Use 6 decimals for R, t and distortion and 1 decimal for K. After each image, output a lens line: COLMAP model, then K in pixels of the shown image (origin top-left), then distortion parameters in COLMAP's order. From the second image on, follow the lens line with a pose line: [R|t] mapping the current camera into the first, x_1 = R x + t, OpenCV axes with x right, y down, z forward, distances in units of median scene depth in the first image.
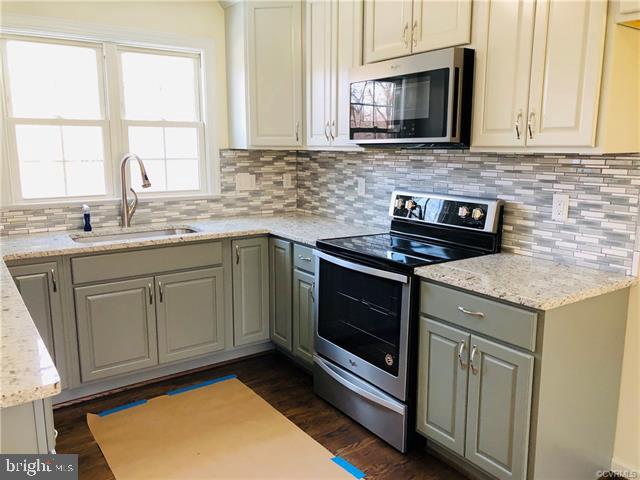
lens RADIAL K [[527.0, 0, 320.3], [0, 527.0, 239.2], [0, 0, 1]] dist [0.048367, -0.060289]
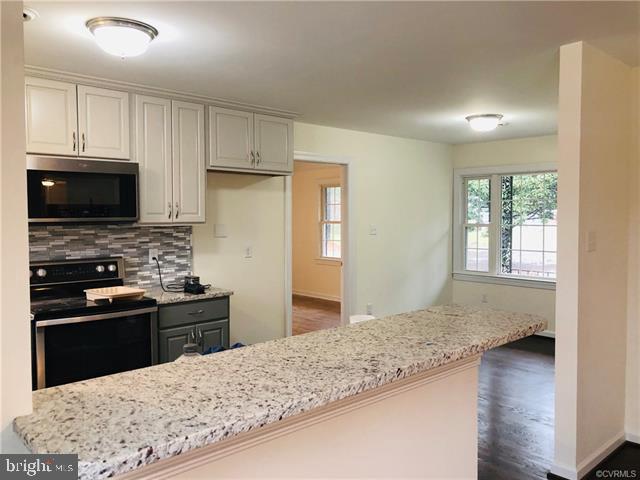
lens RADIAL K [[527.0, 0, 319.9], [0, 527.0, 239.2], [0, 0, 1]] dist [0.048367, -0.060289]
pose [[-0.137906, -0.045846, 0.989384, -1.318403], [0.177477, 0.981616, 0.070223, -0.135286], [-0.974415, 0.185278, -0.127234, 0.645268]]
